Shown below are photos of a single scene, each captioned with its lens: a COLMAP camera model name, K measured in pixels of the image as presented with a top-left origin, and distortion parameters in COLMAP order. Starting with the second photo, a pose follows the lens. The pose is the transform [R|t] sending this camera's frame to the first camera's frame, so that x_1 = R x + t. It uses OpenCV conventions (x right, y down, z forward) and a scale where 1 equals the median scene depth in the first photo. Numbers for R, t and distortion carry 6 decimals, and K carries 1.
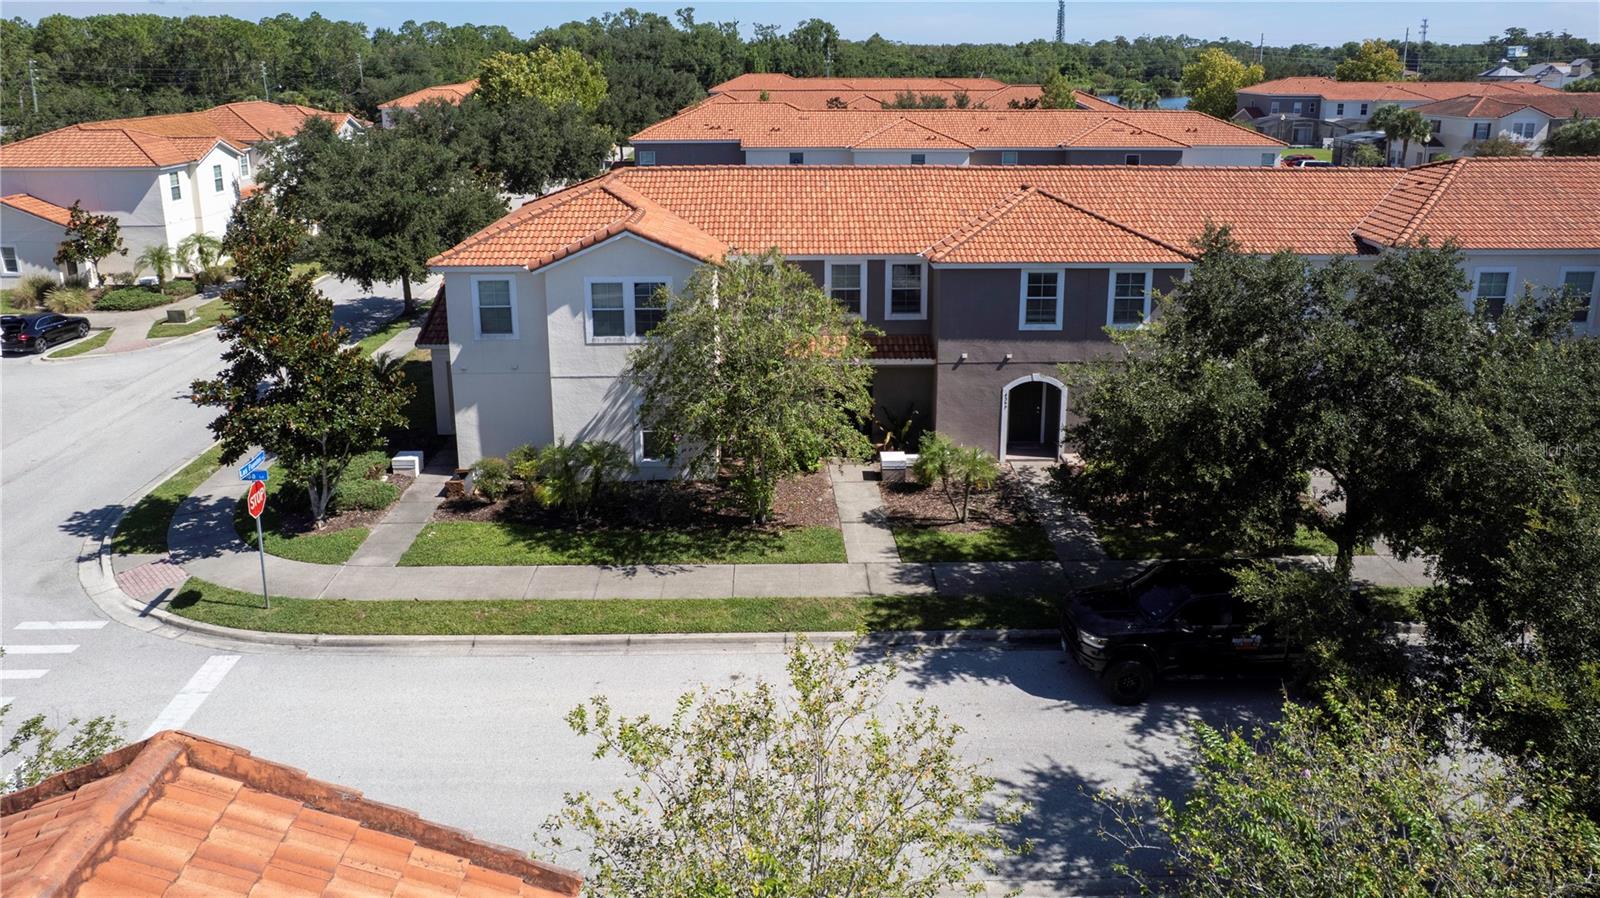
lens RADIAL K [[1078.7, 0, 771.7], [0, 1078.7, 446.0], [0, 0, 1]] dist [-0.062895, 0.073833]
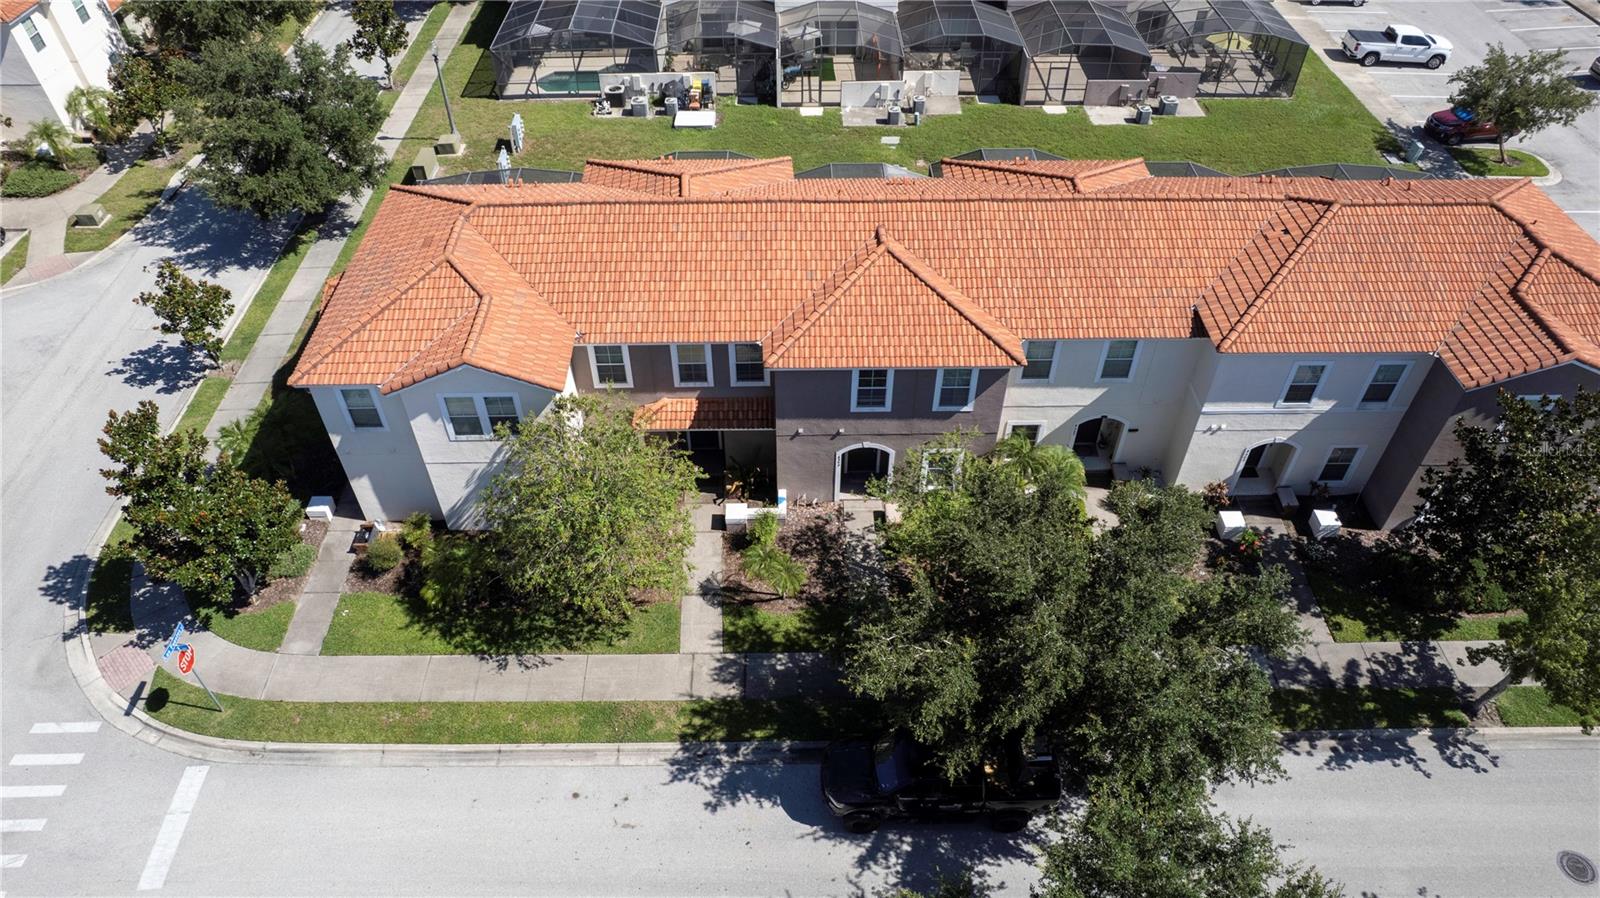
lens RADIAL K [[993.6, 0, 800.0], [0, 993.6, 449.0], [0, 0, 1]] dist [-0.083714, 0.072908]
pose [[0.999961, 0.008327, 0.002914, 0.201843], [-0.008645, 0.858951, 0.511985, -0.668636], [0.001760, -0.511991, 0.858989, 0.143034]]
